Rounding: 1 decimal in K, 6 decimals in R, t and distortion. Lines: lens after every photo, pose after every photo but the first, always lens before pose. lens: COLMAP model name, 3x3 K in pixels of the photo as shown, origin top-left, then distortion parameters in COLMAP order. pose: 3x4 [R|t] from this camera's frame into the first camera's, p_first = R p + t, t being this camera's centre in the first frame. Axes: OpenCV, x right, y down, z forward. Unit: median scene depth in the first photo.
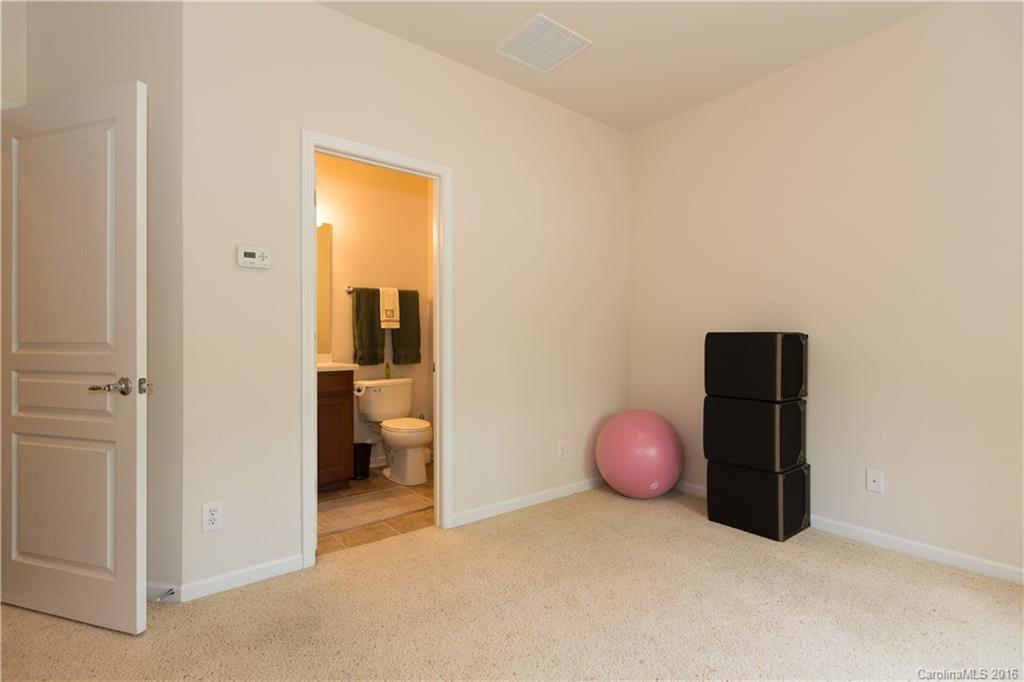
lens RADIAL K [[482.8, 0, 512.0], [0, 482.8, 341.0], [0, 0, 1]] dist [0.000597, 0.000052]
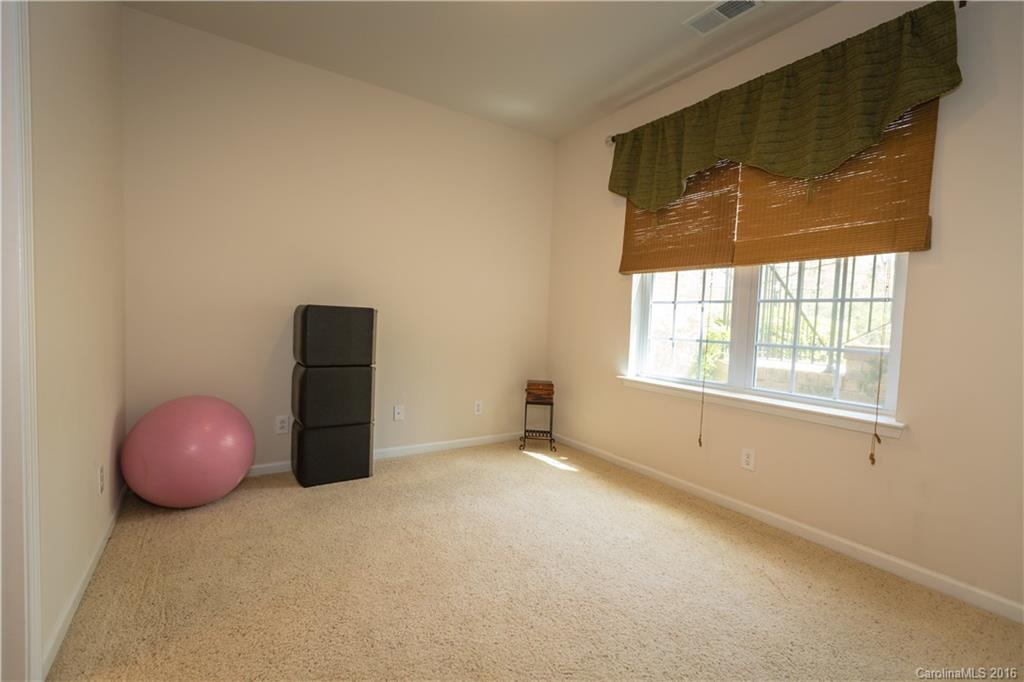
lens RADIAL K [[459.2, 0, 512.0], [0, 459.2, 341.0], [0, 0, 1]] dist [0.001717, 0.000080]
pose [[0.091064, -0.043571, 0.994891, -0.555302], [-0.031898, 0.998402, 0.046644, -0.000122], [-0.995334, -0.035983, 0.089528, 0.530576]]
